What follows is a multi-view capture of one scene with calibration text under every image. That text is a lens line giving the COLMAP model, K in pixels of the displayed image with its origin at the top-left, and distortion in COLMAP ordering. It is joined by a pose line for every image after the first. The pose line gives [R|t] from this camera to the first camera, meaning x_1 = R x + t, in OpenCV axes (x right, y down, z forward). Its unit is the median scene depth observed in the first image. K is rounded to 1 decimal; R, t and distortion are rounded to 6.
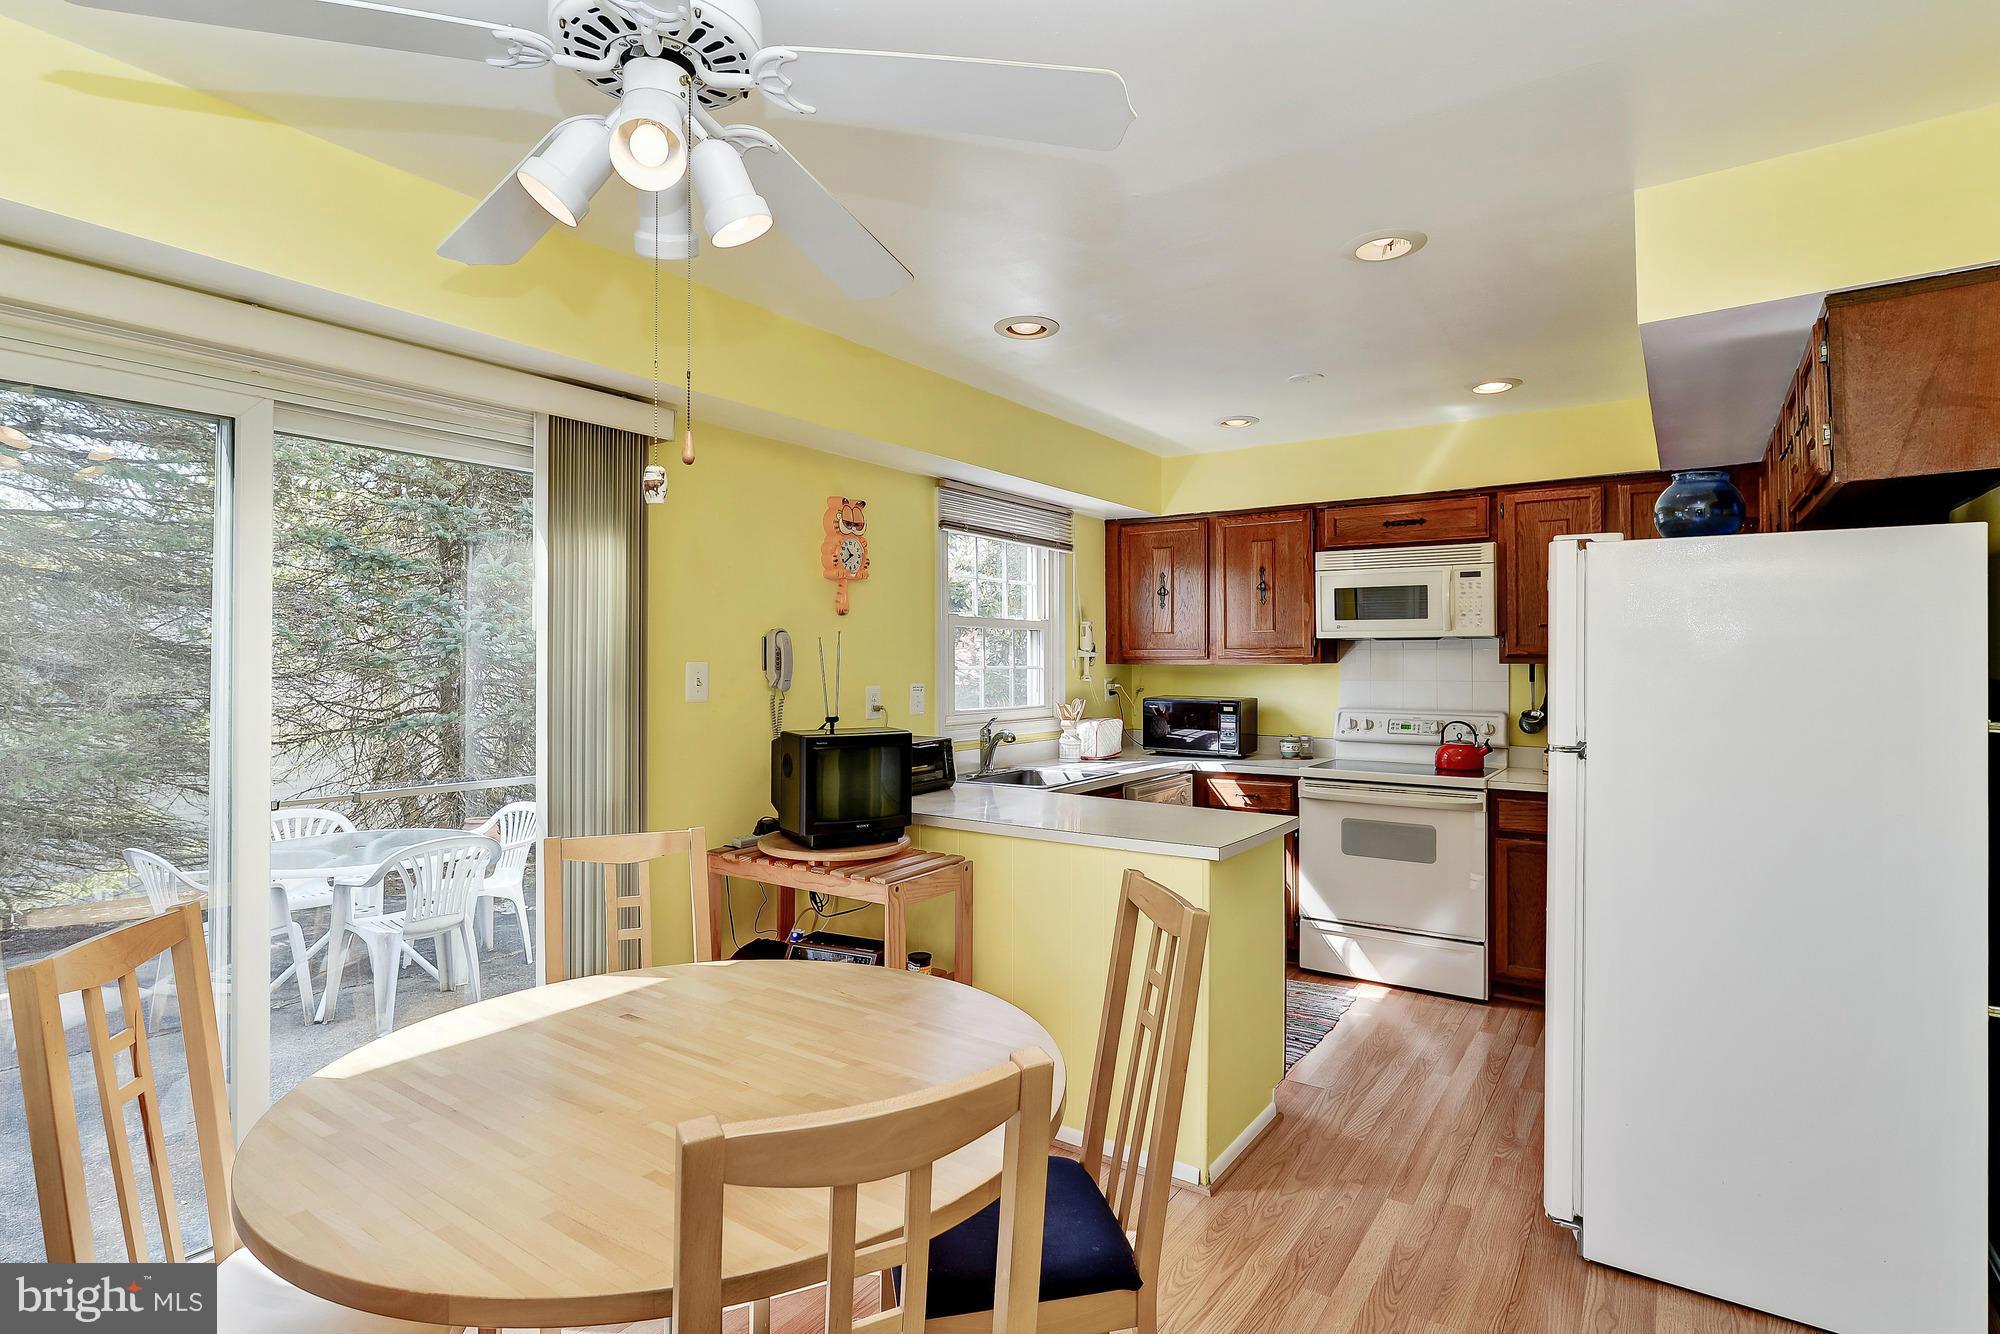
lens RADIAL K [[1011.1, 0, 1000.0], [0, 1011.1, 667.0], [0, 0, 1]] dist [-0.000322, 0.000396]
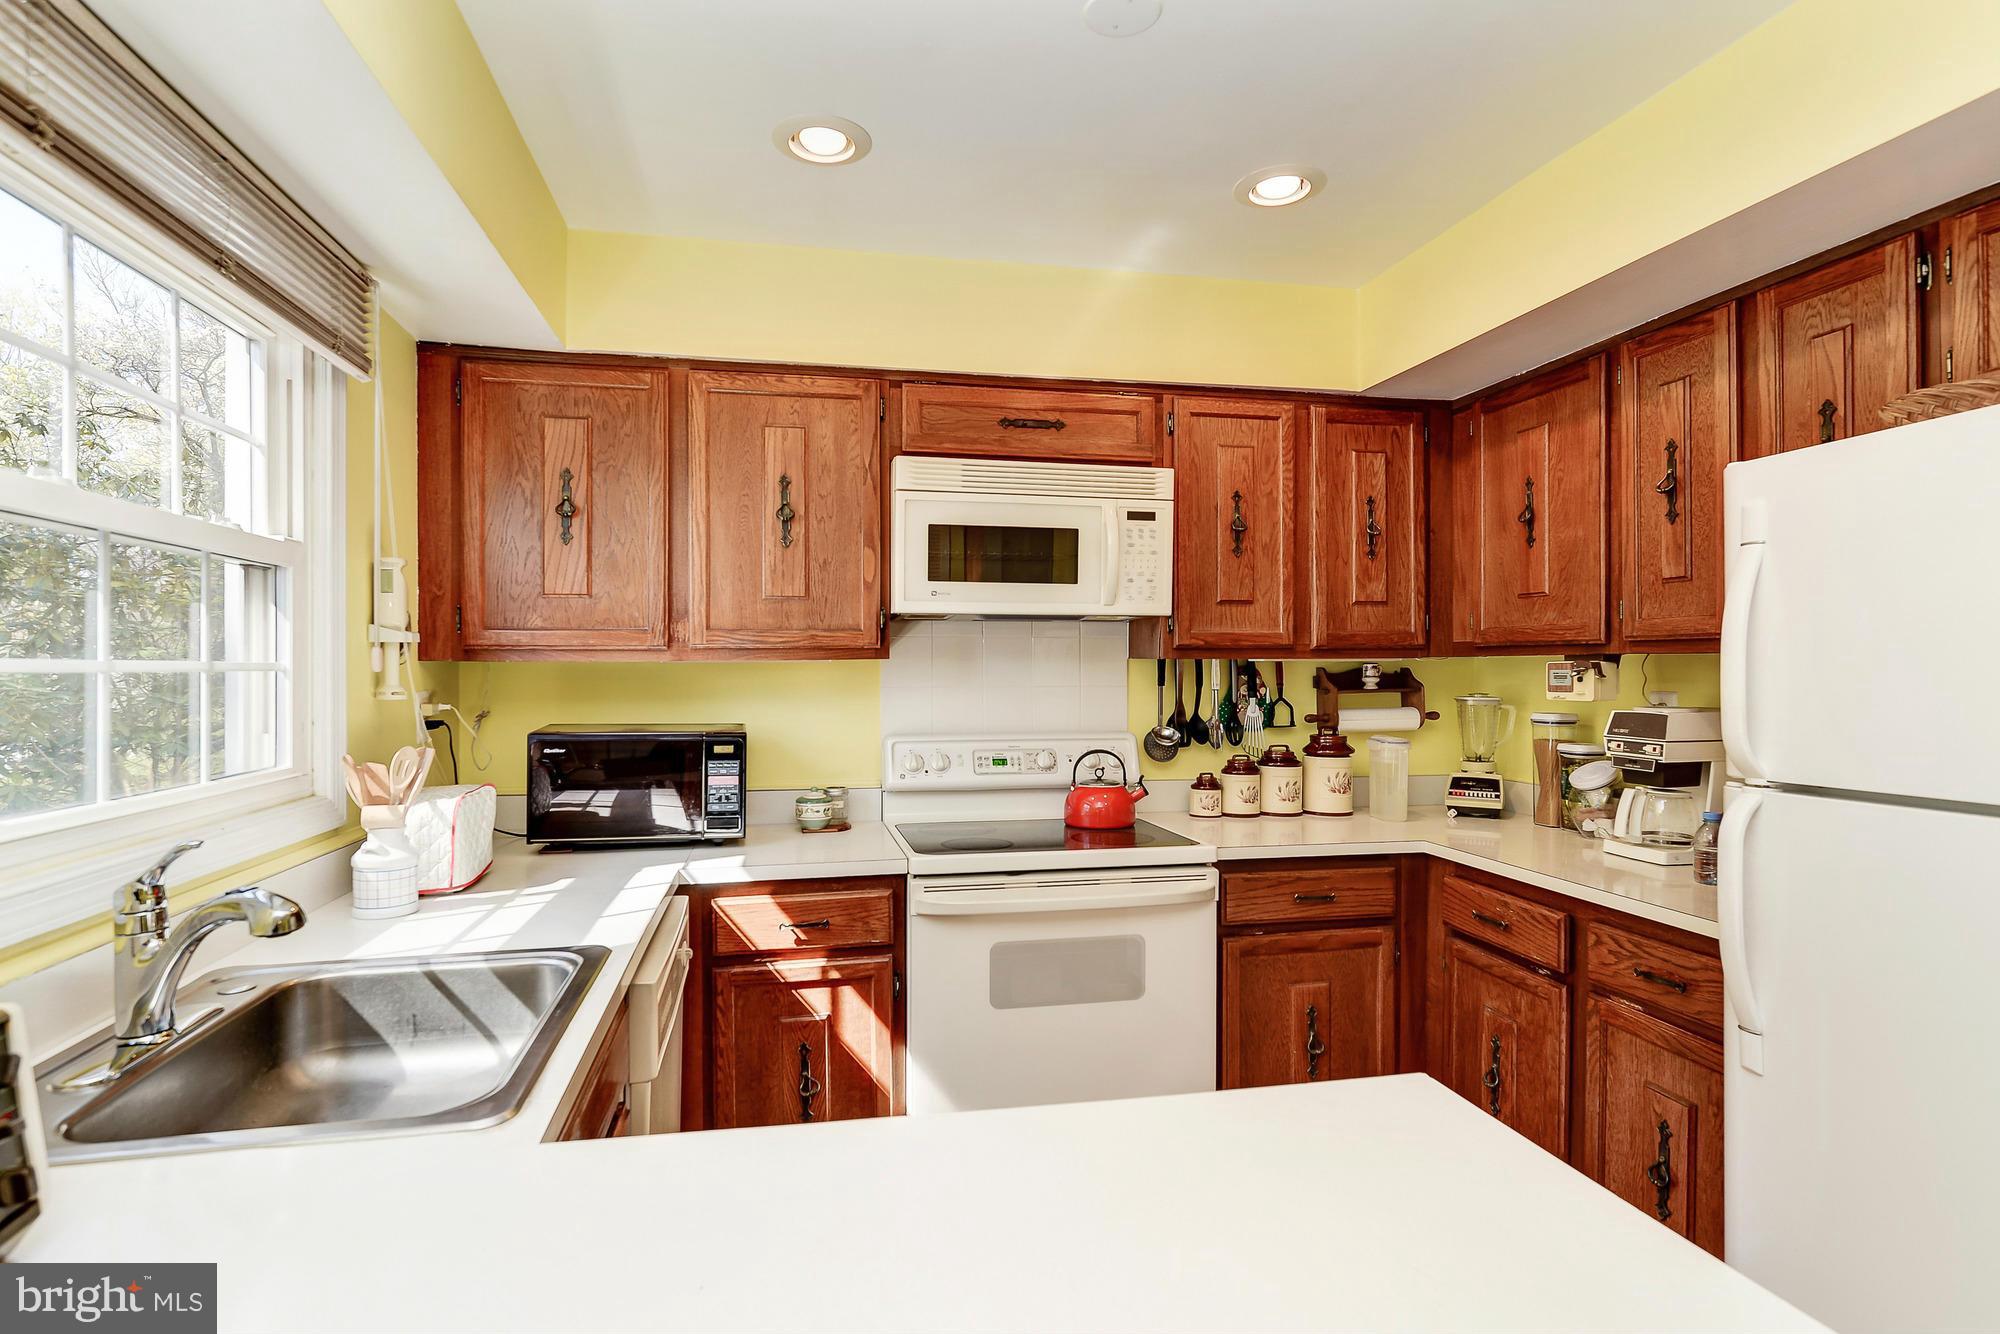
lens RADIAL K [[1001.9, 0, 991.0], [0, 1001.9, 670.9], [0, 0, 1]] dist [-0.010455, 0.000106]
pose [[0.698327, -0.003132, 0.715772, -0.040595], [0.004882, 0.999988, -0.000387, 0.003722], [-0.715763, 0.003764, 0.698333, 0.575598]]
